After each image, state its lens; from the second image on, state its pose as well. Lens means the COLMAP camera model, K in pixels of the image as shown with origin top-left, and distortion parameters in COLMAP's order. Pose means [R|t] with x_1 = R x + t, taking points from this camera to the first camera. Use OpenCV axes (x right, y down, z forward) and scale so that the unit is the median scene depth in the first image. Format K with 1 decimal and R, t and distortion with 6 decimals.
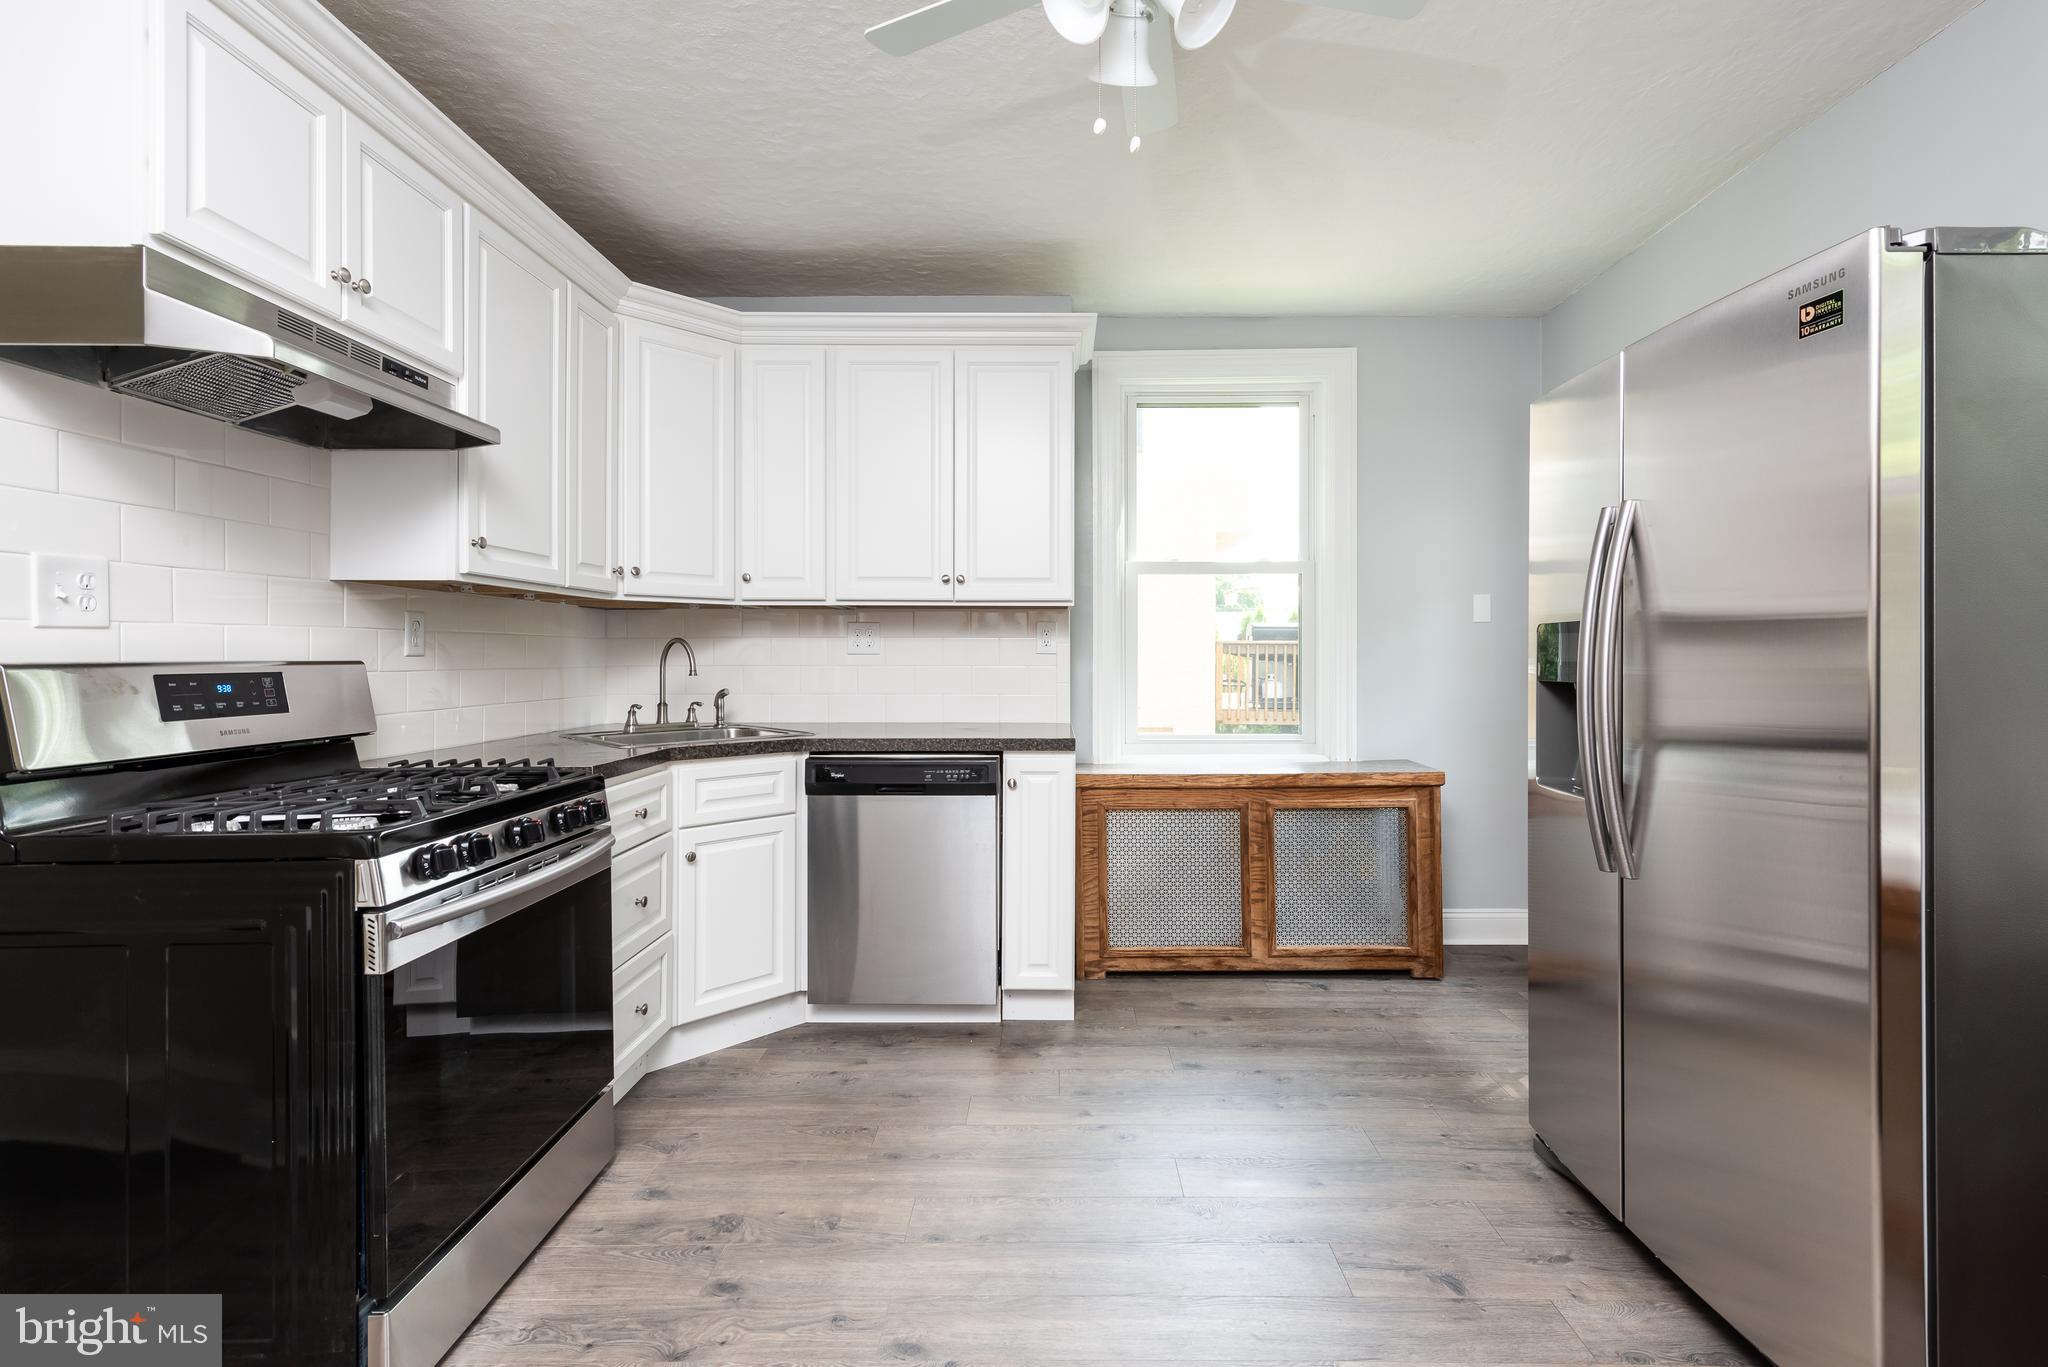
lens RADIAL K [[941.9, 0, 1039.8], [0, 941.9, 649.1], [0, 0, 1]] dist [0.015235, -0.000583]
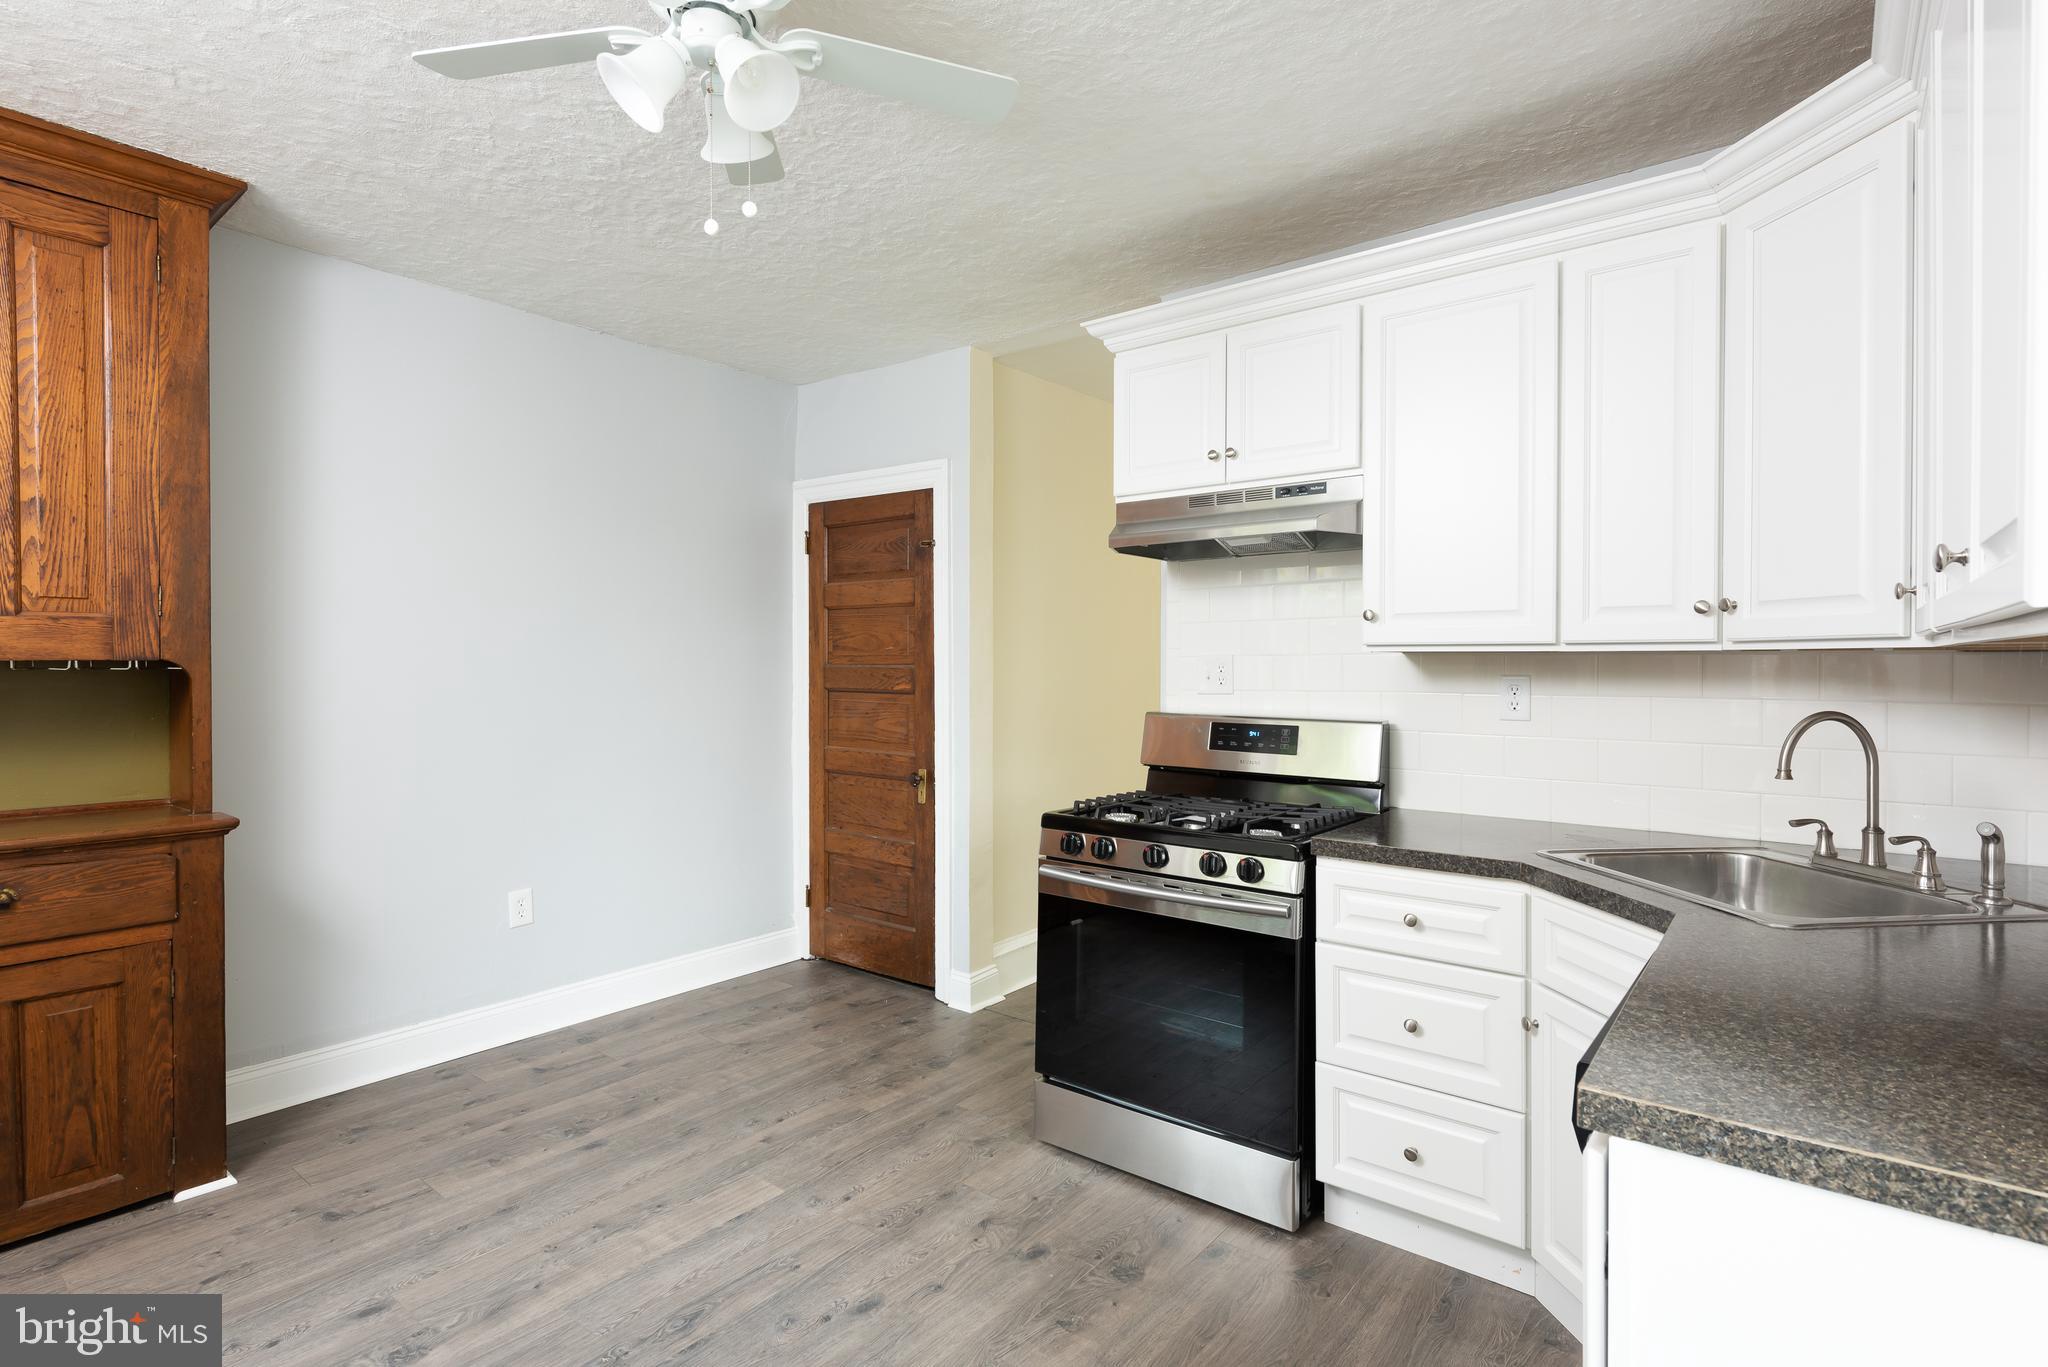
lens RADIAL K [[990.1, 0, 1023.5], [0, 990.1, 669.6], [0, 0, 1]] dist [0.023040, -0.010843]
pose [[-0.608318, 0.004301, -0.793682, 0.397570], [0.003361, 0.999990, 0.002843, -0.041986], [0.793686, -0.000938, -0.608327, 1.029818]]
